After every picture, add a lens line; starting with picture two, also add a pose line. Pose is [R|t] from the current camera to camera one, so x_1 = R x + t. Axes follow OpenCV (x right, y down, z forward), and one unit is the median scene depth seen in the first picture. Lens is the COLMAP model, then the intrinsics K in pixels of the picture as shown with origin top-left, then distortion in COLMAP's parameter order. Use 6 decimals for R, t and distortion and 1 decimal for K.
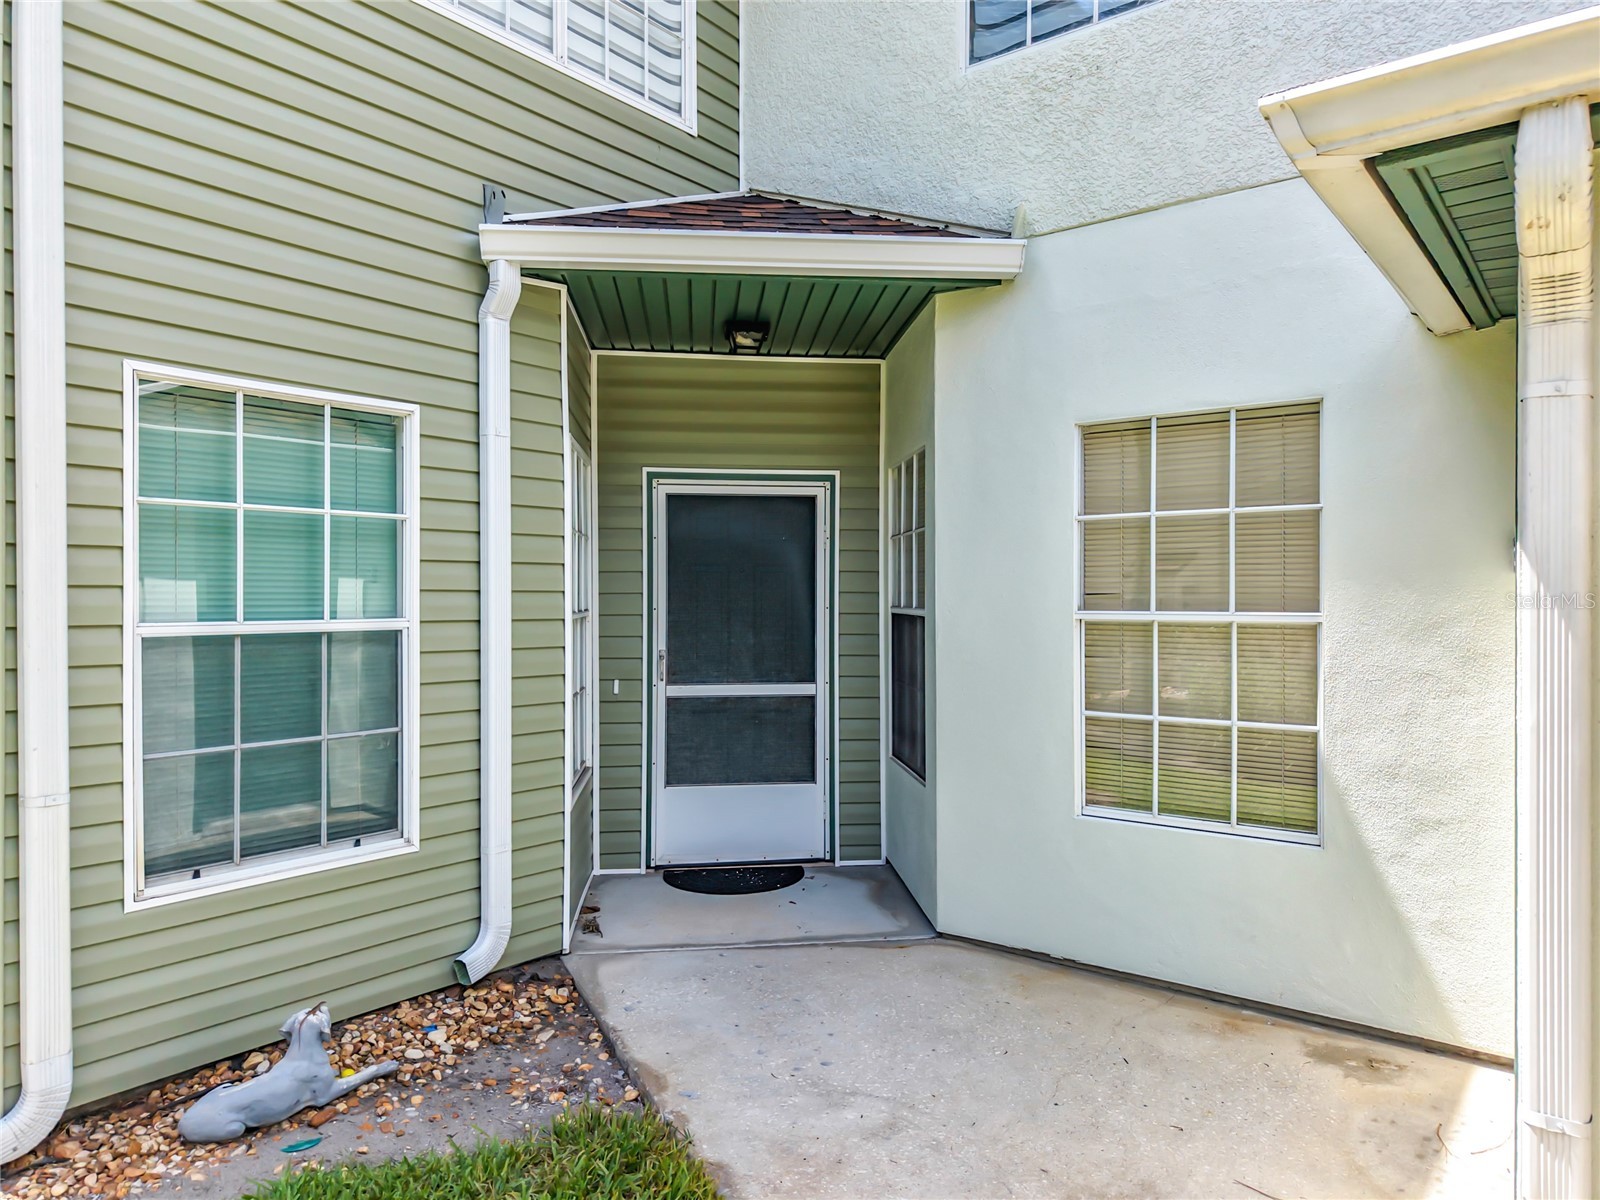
lens RADIAL K [[1064.0, 0, 800.0], [0, 1064.0, 600.0], [0, 0, 1]] dist [0.033382, -0.050261]
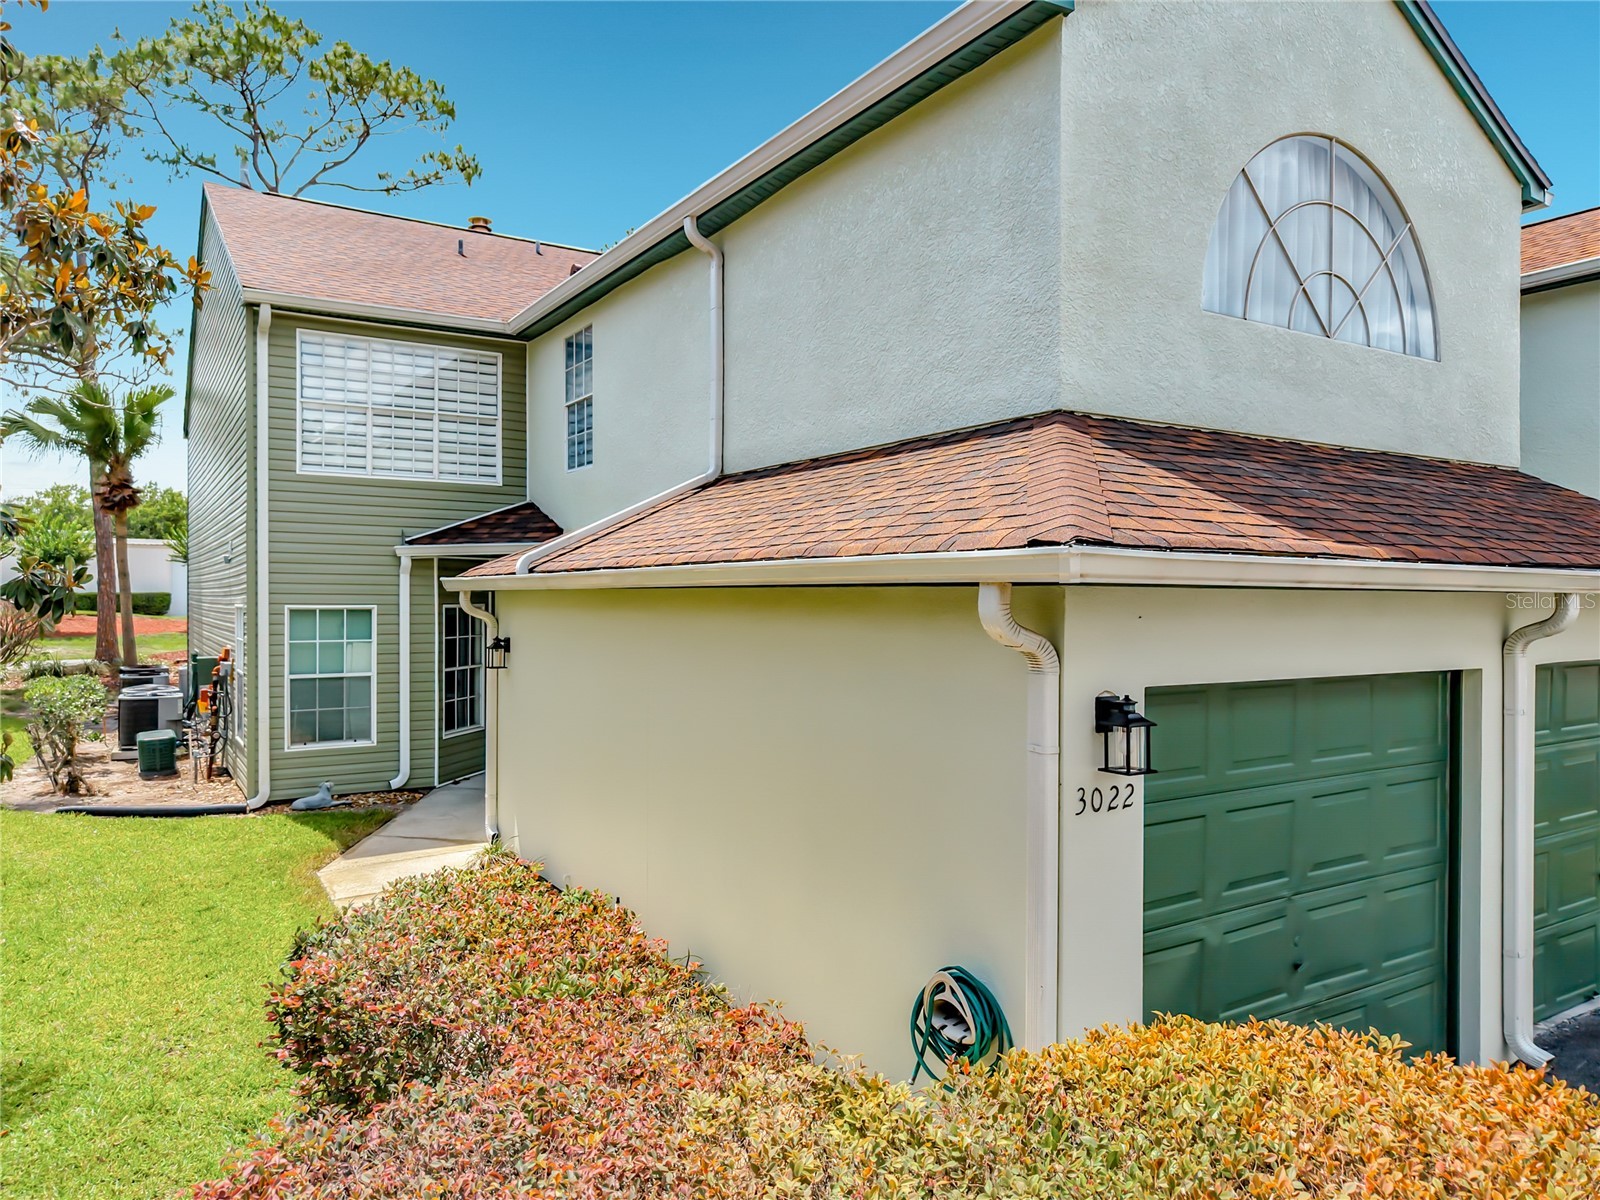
lens RADIAL K [[1077.7, 0, 844.0], [0, 1077.7, 600.9], [0, 0, 1]] dist [-0.033322, 0.035940]
pose [[0.949034, 0.001034, -0.315171, 1.987432], [-0.001138, 0.999999, -0.000145, -0.197106], [0.315171, 0.000496, 0.949035, -1.601924]]
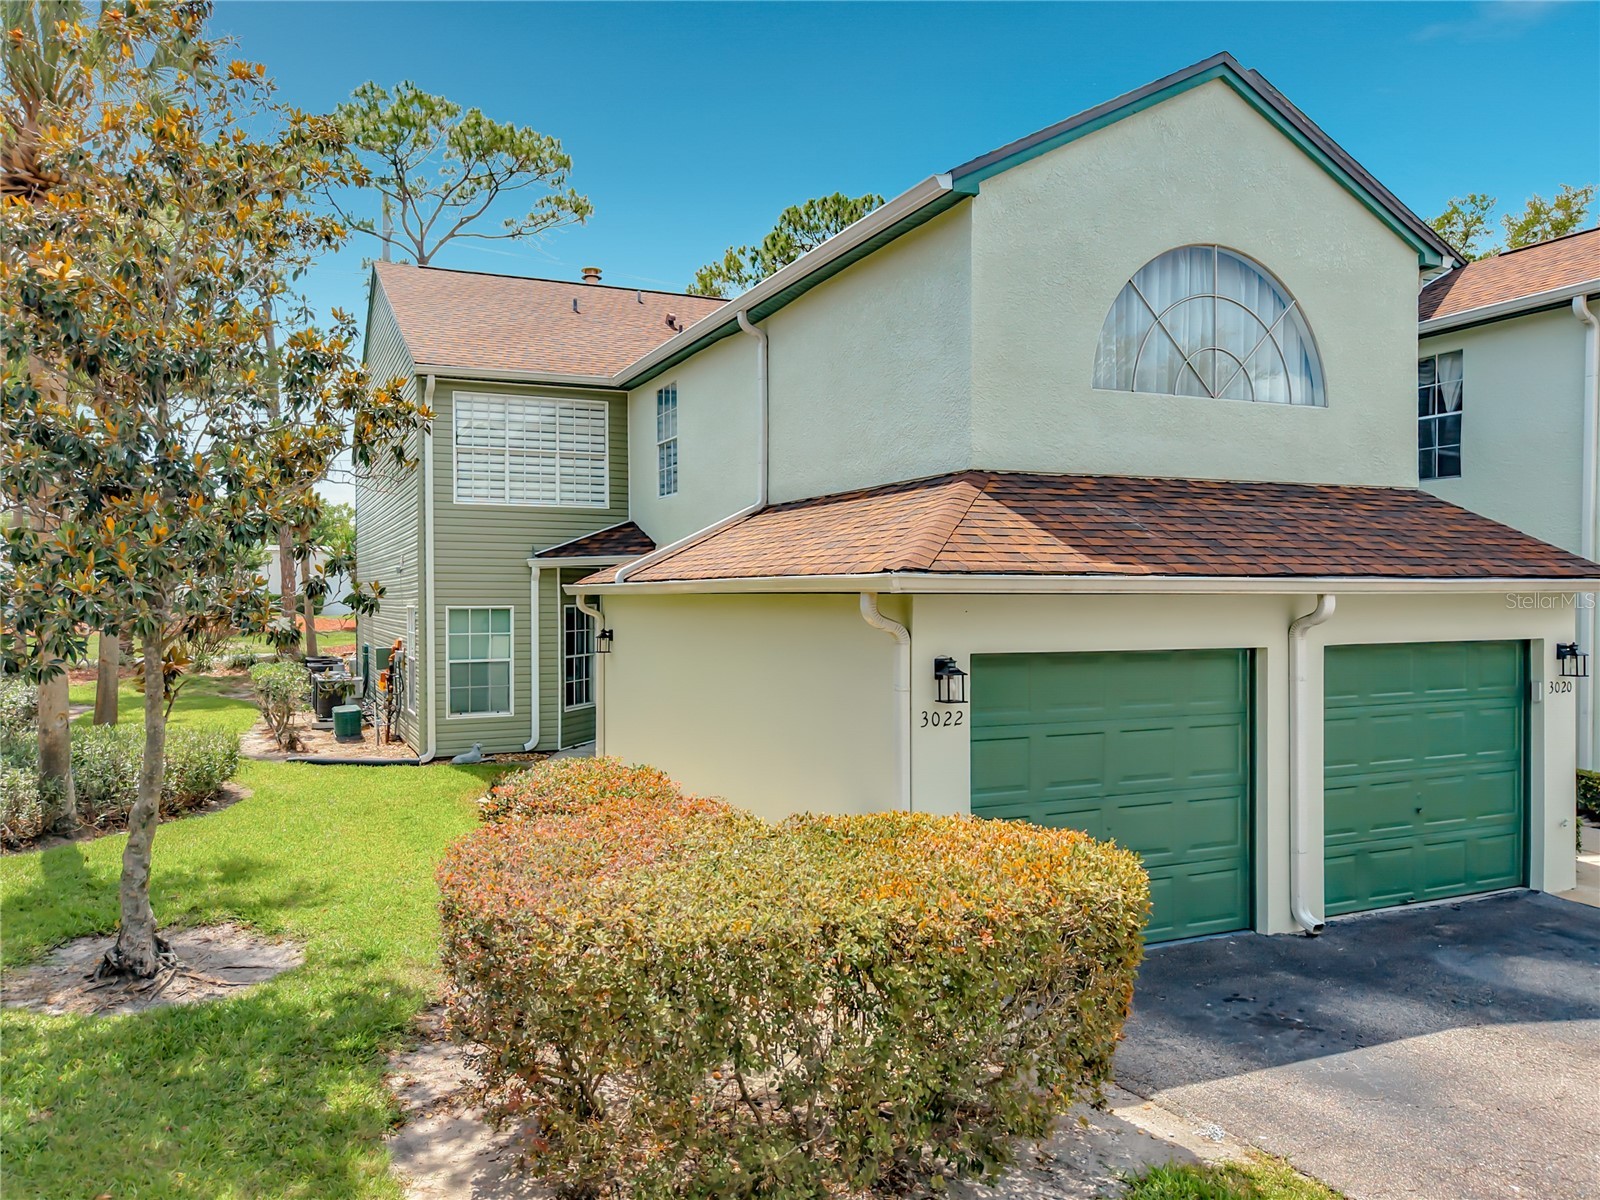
lens RADIAL K [[1129.6, 0, 800.0], [0, 1129.6, 600.0], [0, 0, 1]] dist [0.005216, -0.011798]
pose [[0.891180, -0.003242, -0.453638, 2.565454], [0.004078, 0.999991, 0.000865, -0.203449], [0.453631, -0.002620, 0.891186, -2.328593]]
